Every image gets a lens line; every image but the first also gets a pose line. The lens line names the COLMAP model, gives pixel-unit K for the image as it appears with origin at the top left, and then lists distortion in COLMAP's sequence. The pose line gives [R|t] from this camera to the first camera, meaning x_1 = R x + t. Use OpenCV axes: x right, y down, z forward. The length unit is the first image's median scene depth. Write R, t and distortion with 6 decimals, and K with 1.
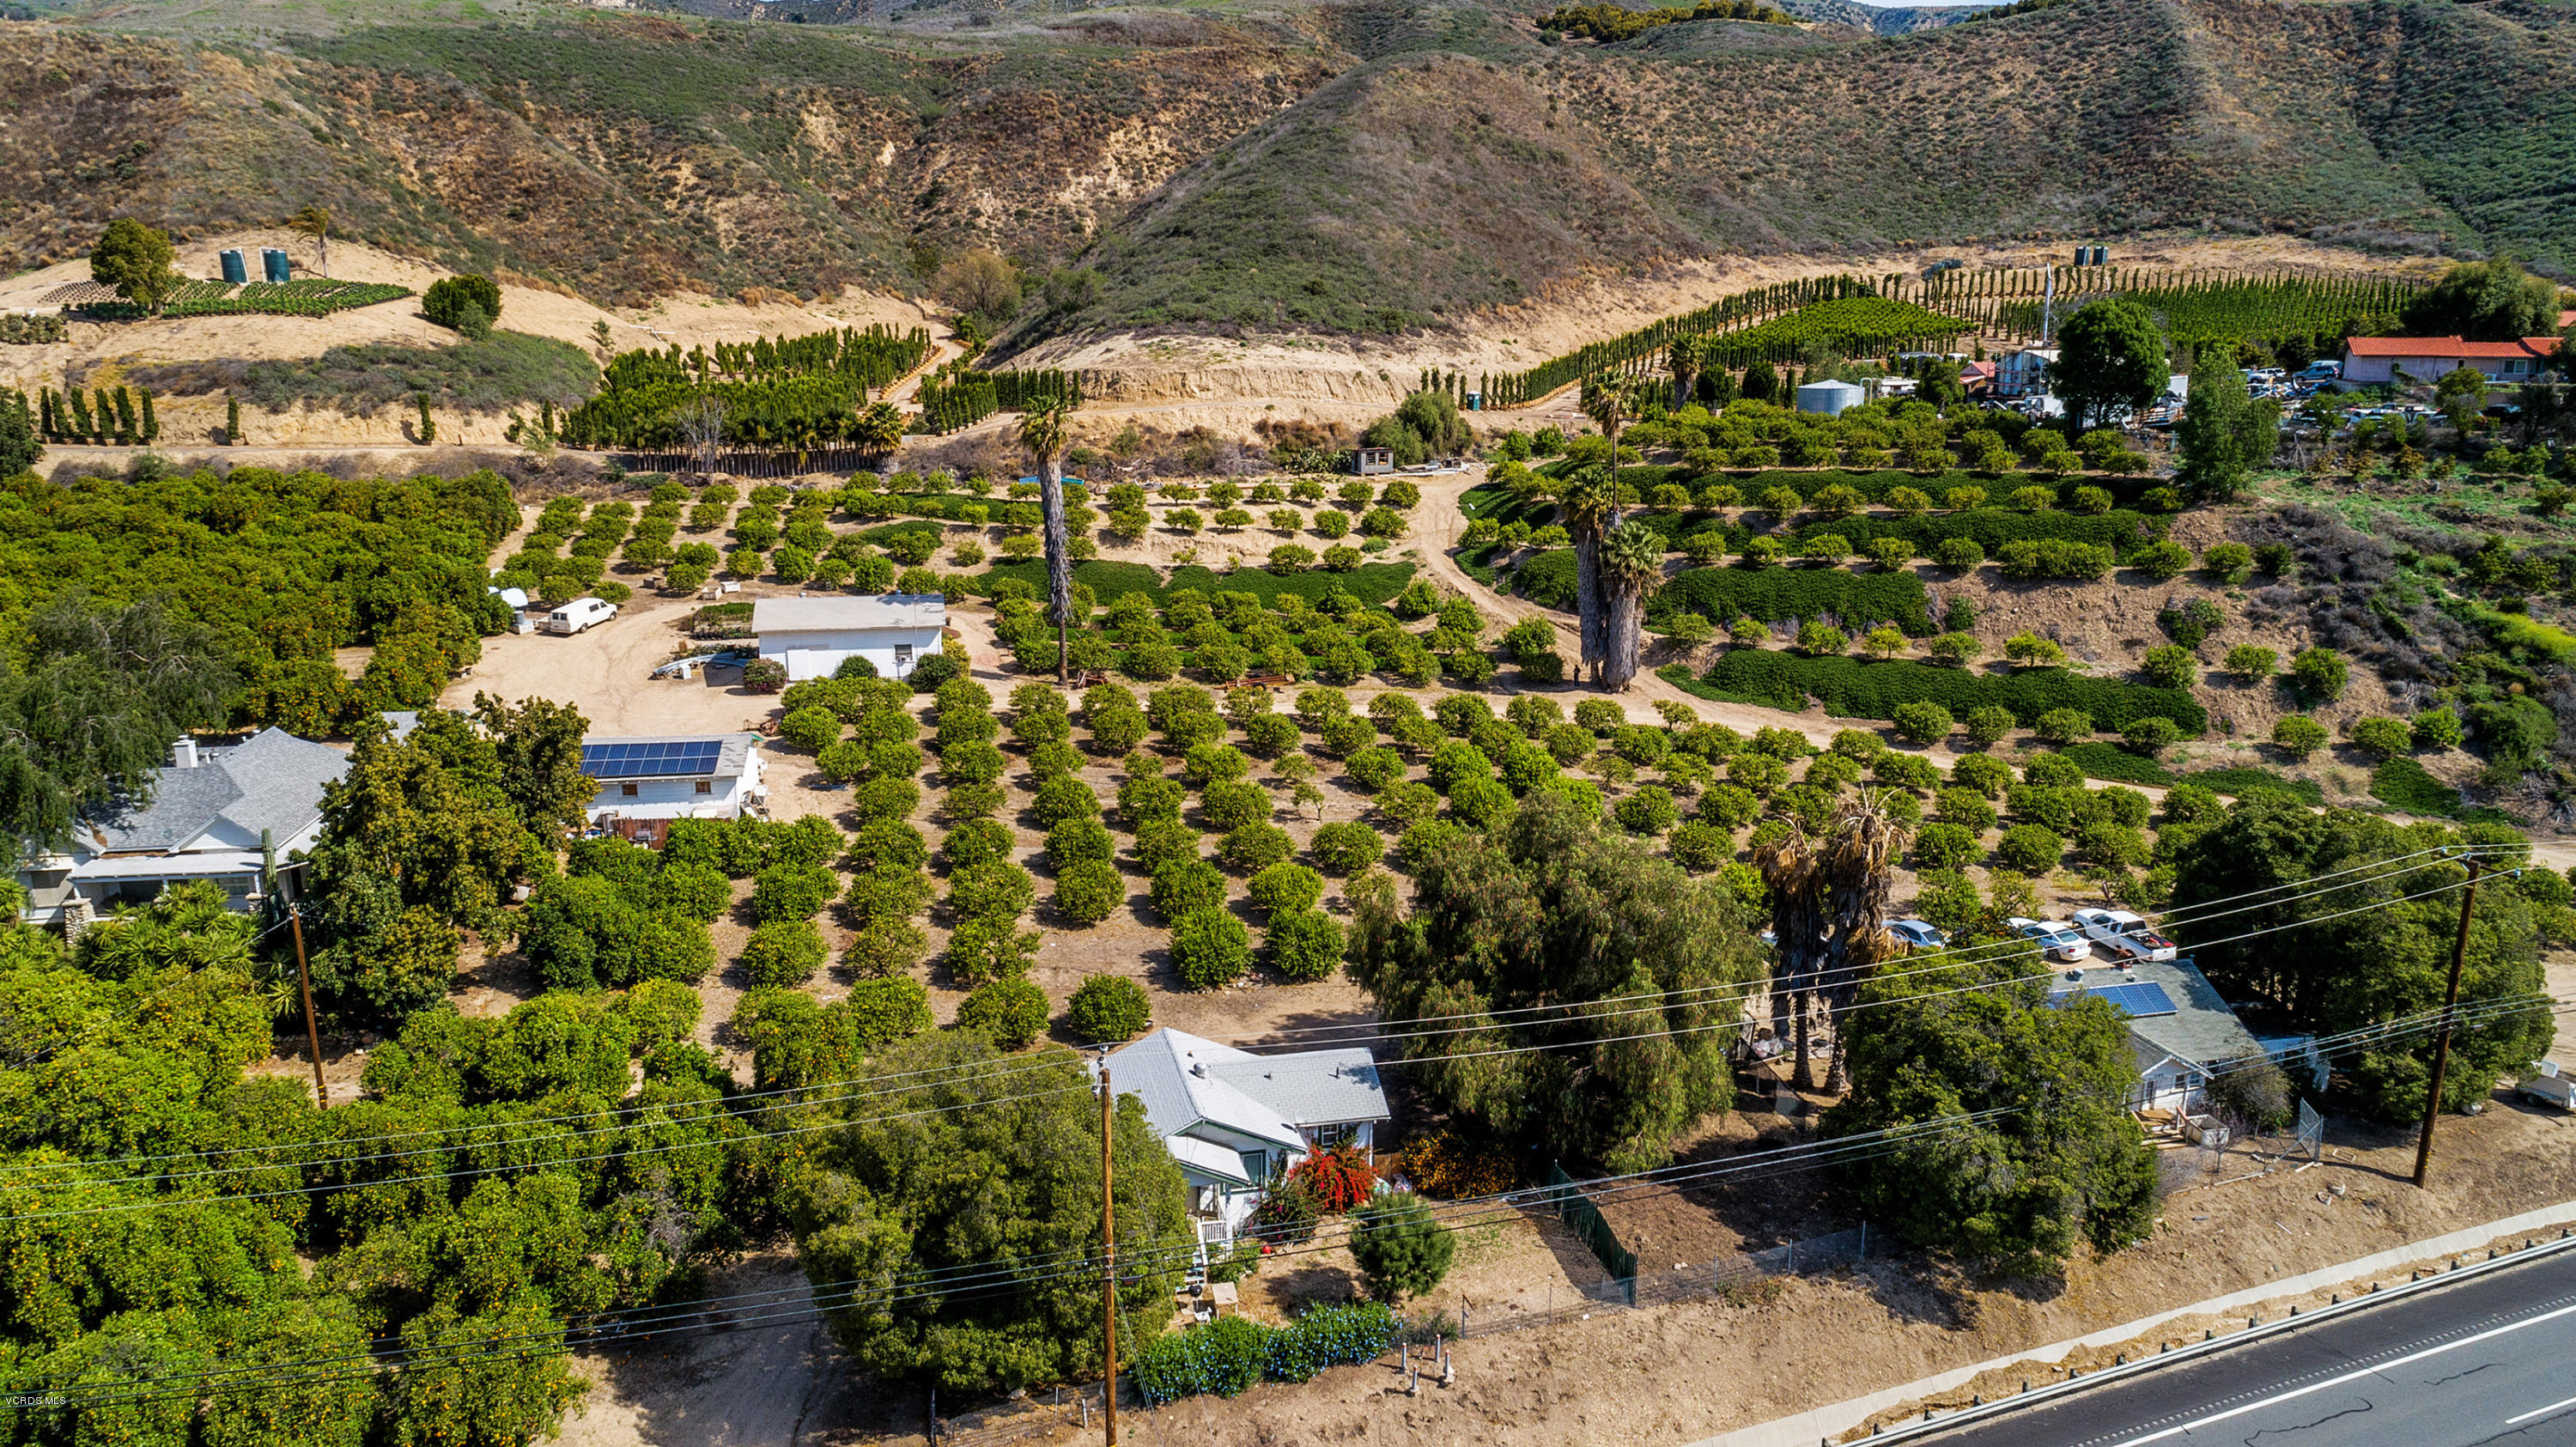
lens RADIAL K [[1715.4, 0, 1297.3], [0, 1715.4, 725.8], [0, 0, 1]] dist [-0.022303, 0.011470]
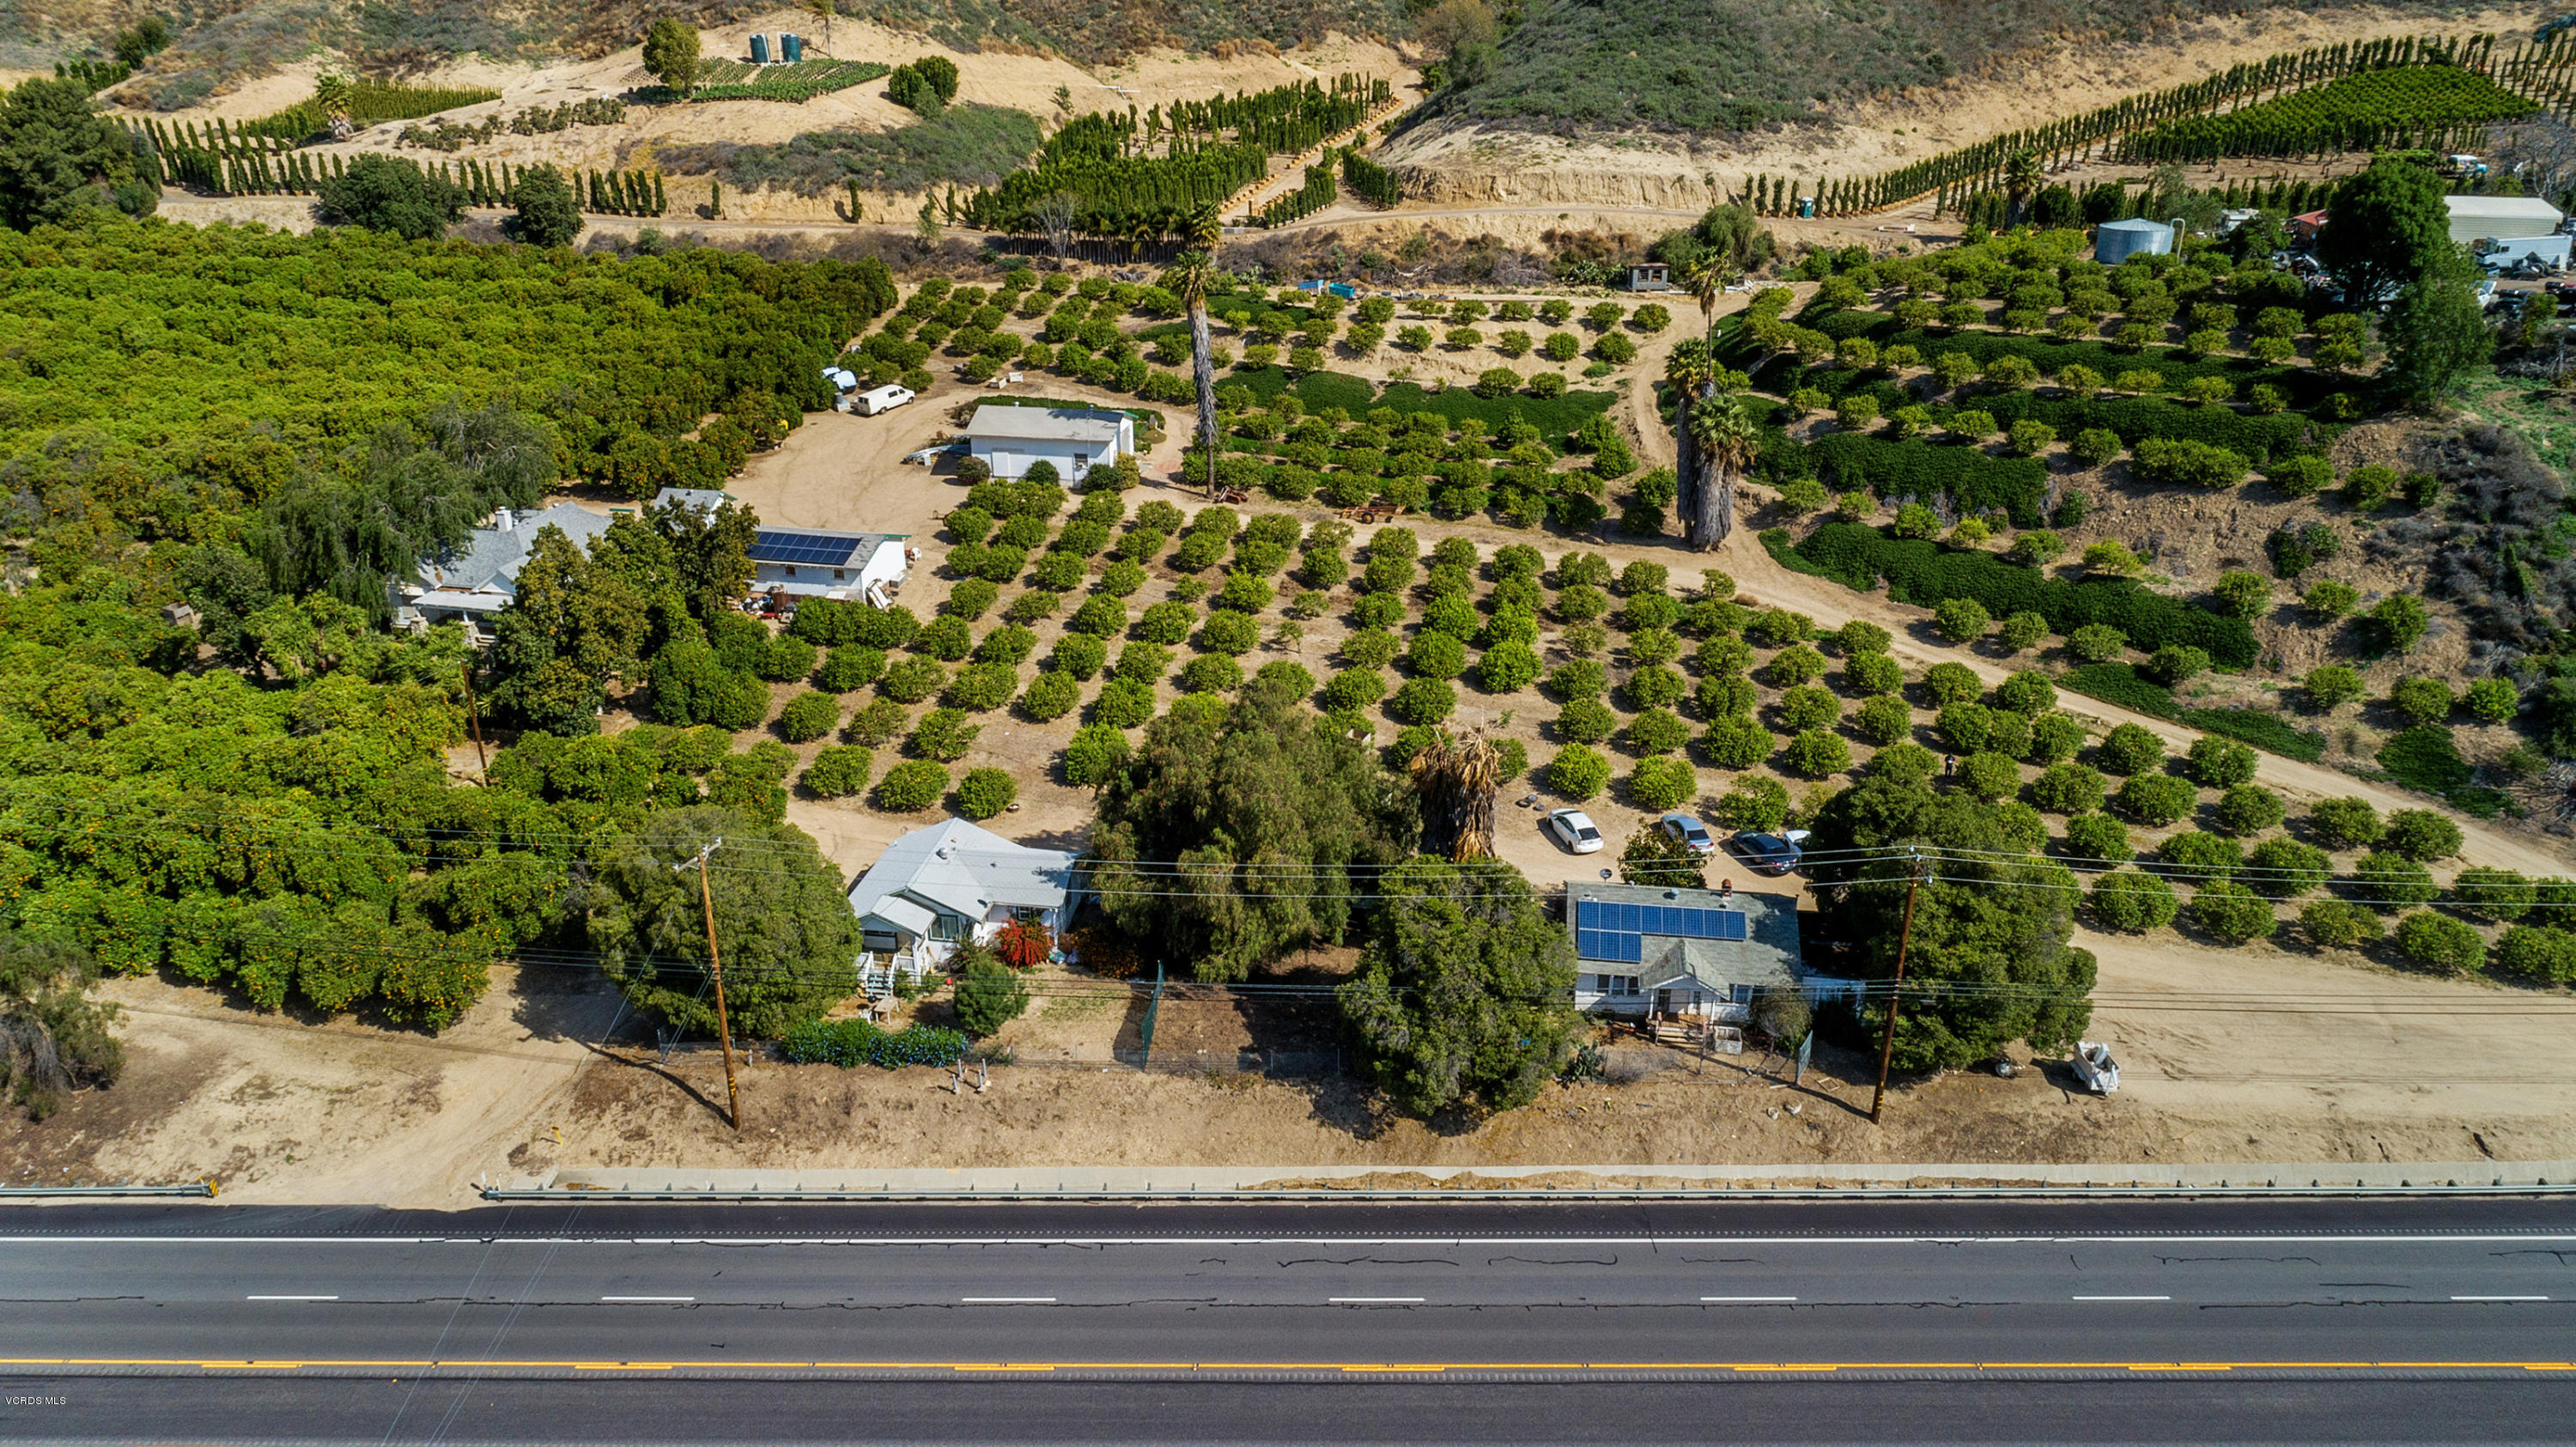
lens RADIAL K [[1715.4, 0, 1286.8], [0, 1715.4, 728.7], [0, 0, 1]] dist [-0.022303, 0.011470]
pose [[0.932717, 0.142575, -0.331228, 0.263157], [-0.083402, 0.978907, 0.186509, -0.074622], [0.350832, -0.146335, 0.924934, -0.078574]]
